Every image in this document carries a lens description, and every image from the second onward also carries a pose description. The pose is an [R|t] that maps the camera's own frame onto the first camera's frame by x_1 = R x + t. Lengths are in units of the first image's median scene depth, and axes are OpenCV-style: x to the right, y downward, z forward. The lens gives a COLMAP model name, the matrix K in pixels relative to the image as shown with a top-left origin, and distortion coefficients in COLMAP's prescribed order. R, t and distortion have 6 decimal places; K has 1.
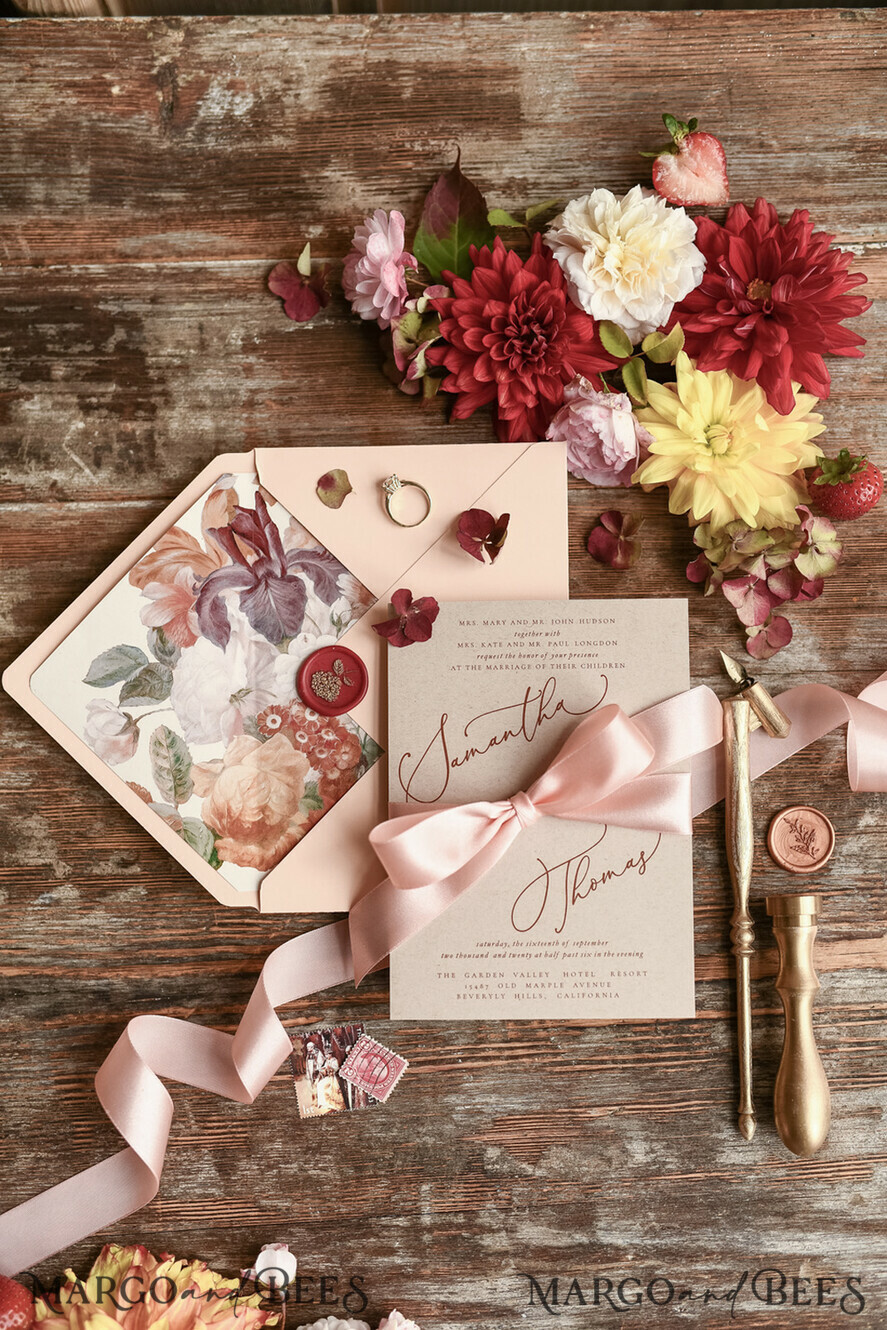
lens RADIAL K [[1824.9, 0, 444.0], [0, 1824.9, 690.8], [0, 0, 1]] dist [-0.020763, 0.036990]
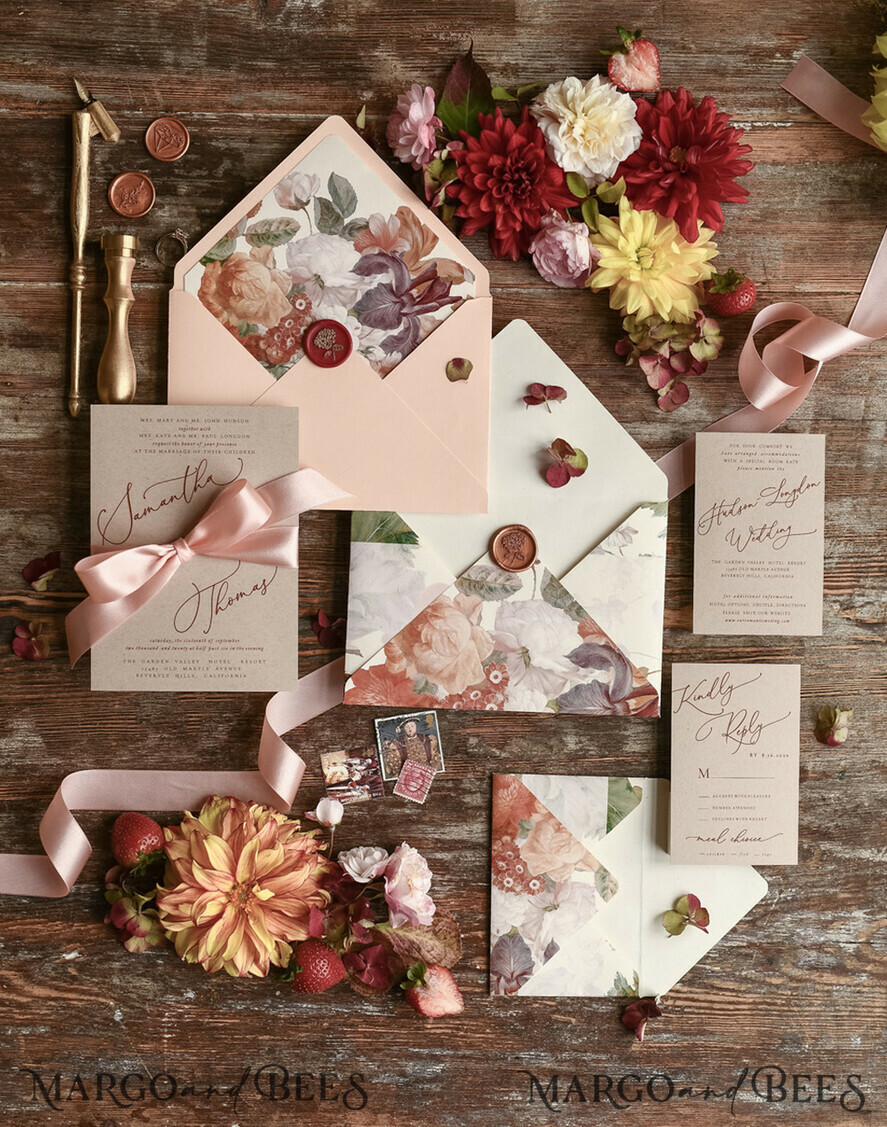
lens RADIAL K [[1776.2, 0, 436.3], [0, 1776.2, 617.2], [0, 0, 1]] dist [-0.014952, 0.032603]
pose [[0.997647, 0.027959, 0.062604, -0.094019], [-0.033776, 0.995010, 0.093887, 0.018807], [-0.059666, -0.095781, 0.993613, -0.411810]]
